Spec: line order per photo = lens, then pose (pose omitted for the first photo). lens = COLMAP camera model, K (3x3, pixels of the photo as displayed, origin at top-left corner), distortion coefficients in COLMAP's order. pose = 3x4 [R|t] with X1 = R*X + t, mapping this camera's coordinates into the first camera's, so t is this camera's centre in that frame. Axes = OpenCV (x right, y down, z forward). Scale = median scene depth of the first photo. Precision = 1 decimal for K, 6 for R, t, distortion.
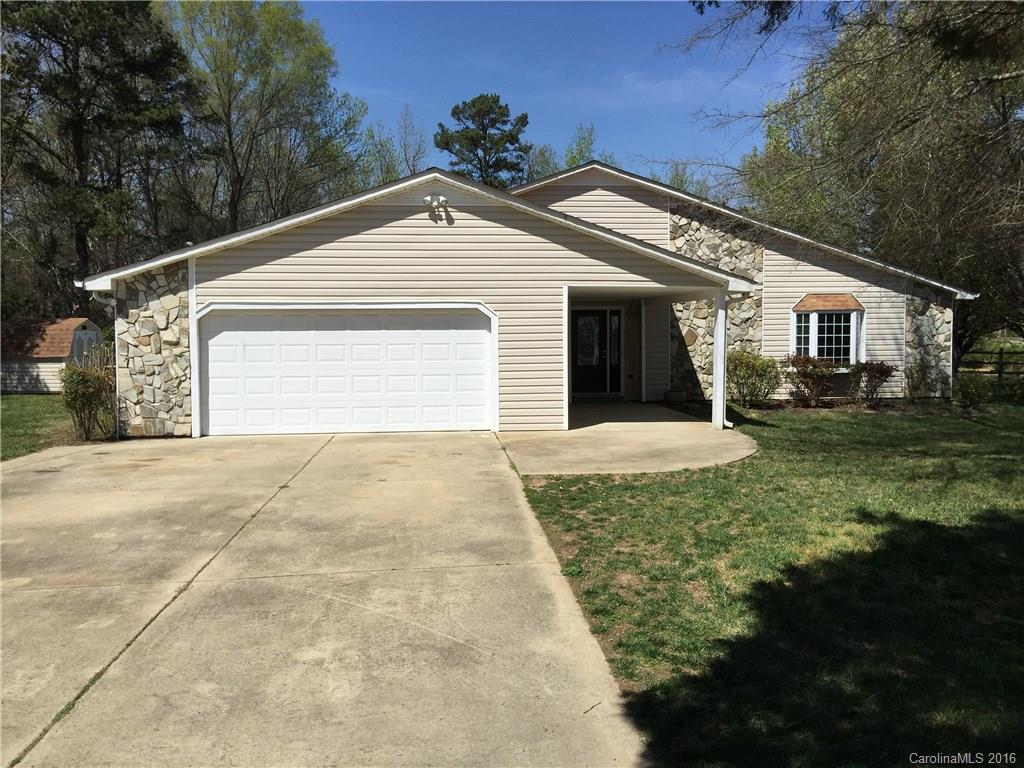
lens RADIAL K [[859.9, 0, 513.7], [0, 859.9, 383.3], [0, 0, 1]] dist [0.002403, -0.006283]
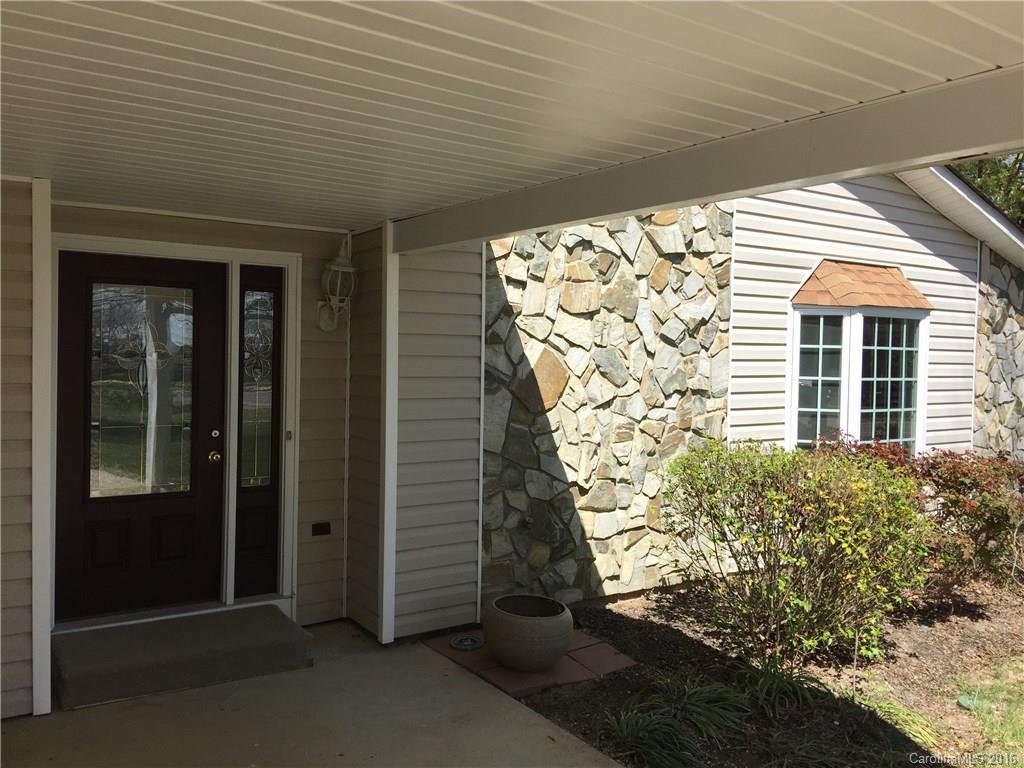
lens RADIAL K [[859.9, 0, 517.5], [0, 859.9, 378.1], [0, 0, 1]] dist [0.002403, -0.006283]
pose [[0.878476, 0.010806, 0.477664, 0.065359], [0.009229, 0.999174, -0.039578, -0.043340], [-0.477697, 0.039177, 0.877651, 0.758861]]
